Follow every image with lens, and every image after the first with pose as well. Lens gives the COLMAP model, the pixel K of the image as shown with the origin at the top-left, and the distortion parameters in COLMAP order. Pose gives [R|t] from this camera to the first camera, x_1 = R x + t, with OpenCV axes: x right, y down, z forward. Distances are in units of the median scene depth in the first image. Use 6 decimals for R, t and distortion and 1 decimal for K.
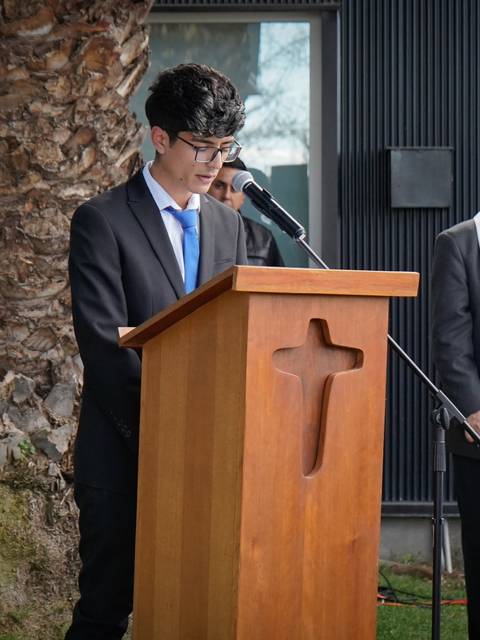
lens RADIAL K [[2474.1, 0, 242.5], [0, 2474.1, 316.8], [0, 0, 1]] dist [0.052747, 0.000000]
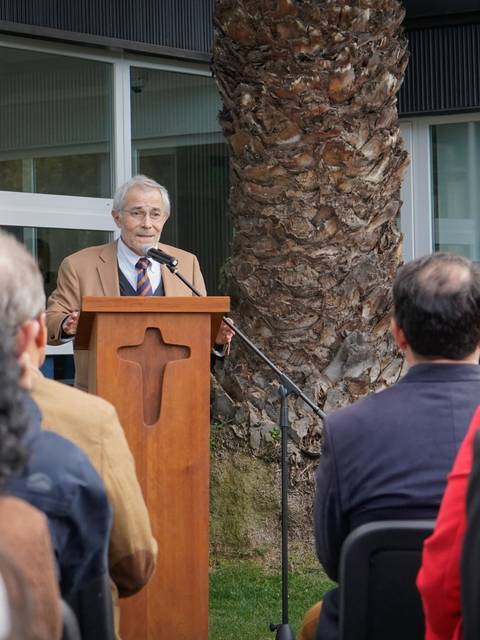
lens RADIAL K [[2474.1, 0, 240.0], [0, 2474.1, 319.5], [0, 0, 1]] dist [0.052747, 0.000000]
pose [[0.878477, -0.032186, -0.476700, 0.562215], [0.018909, 0.999289, -0.032623, 0.032681], [0.477411, 0.019645, 0.878461, -0.253908]]
